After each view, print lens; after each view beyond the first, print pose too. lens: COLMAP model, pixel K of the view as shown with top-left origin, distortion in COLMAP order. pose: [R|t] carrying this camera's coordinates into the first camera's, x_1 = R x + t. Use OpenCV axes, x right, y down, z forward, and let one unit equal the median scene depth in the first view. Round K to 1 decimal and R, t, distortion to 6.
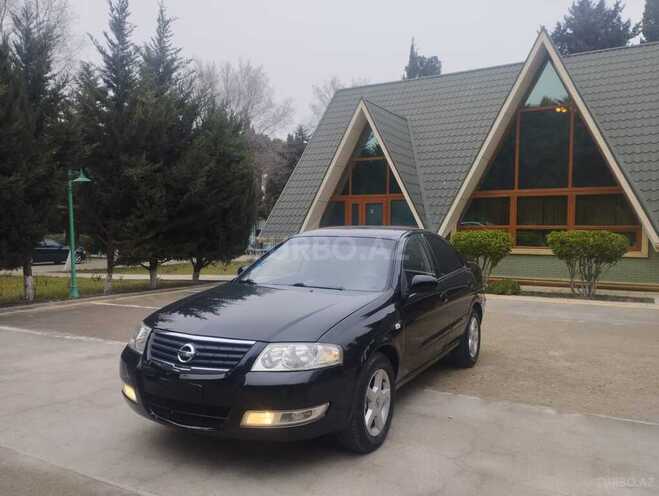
lens RADIAL K [[530.2, 0, 328.0], [0, 530.2, 246.4], [0, 0, 1]] dist [0.082338, -0.092580]
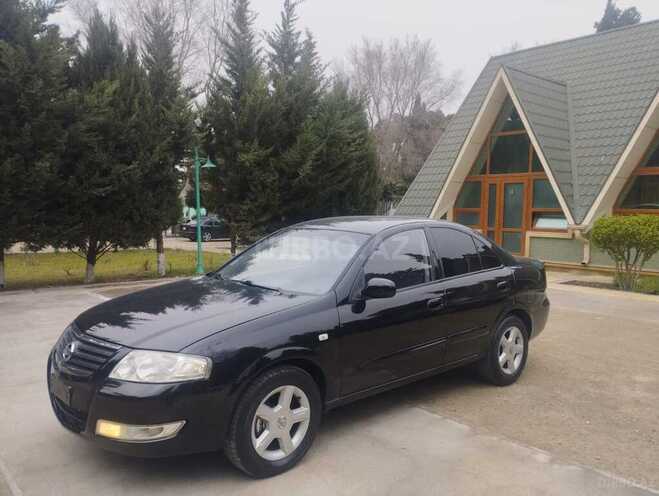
lens RADIAL K [[530.2, 0, 329.0], [0, 530.2, 251.1], [0, 0, 1]] dist [0.082338, -0.092580]
pose [[0.945940, 0.031586, -0.322799, 0.122294], [-0.016152, 0.998599, 0.050382, -0.010297], [0.323938, -0.042444, 0.945126, 0.055787]]
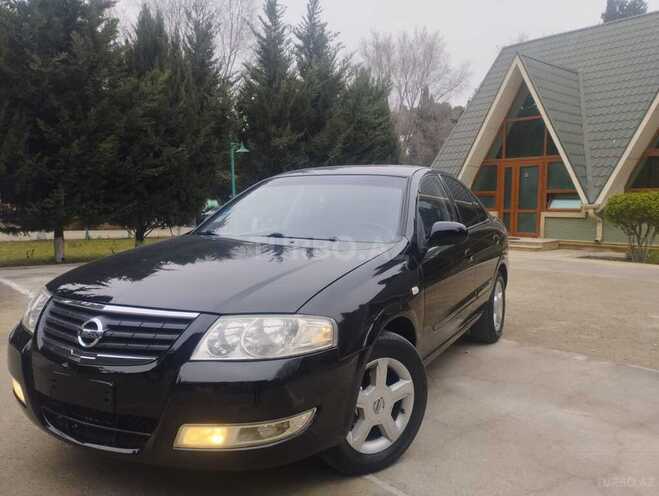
lens RADIAL K [[530.2, 0, 329.1], [0, 530.2, 247.9], [0, 0, 1]] dist [0.082338, -0.092580]
pose [[0.942990, 0.027353, -0.331696, 0.101412], [-0.009470, 0.998419, 0.055412, 0.018930], [0.332687, -0.049112, 0.941758, -0.023115]]
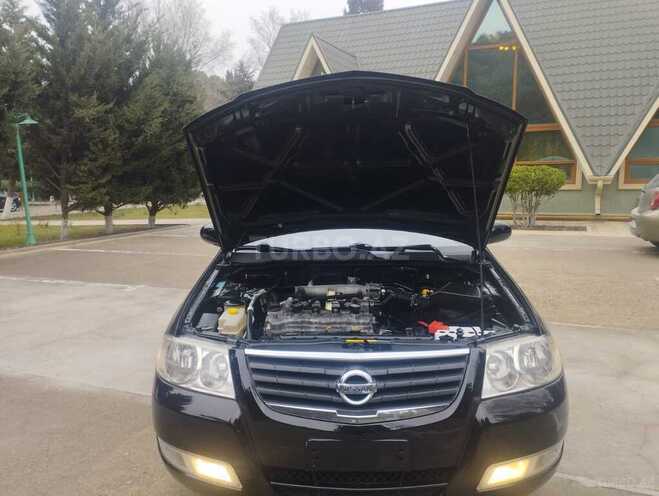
lens RADIAL K [[530.2, 0, 329.5], [0, 530.2, 244.8], [0, 0, 1]] dist [0.082338, -0.092580]
pose [[0.993634, -0.035305, 0.106982, -0.034165], [0.023651, 0.993836, 0.108305, 0.002048], [-0.110146, -0.105086, 0.988344, -0.029537]]
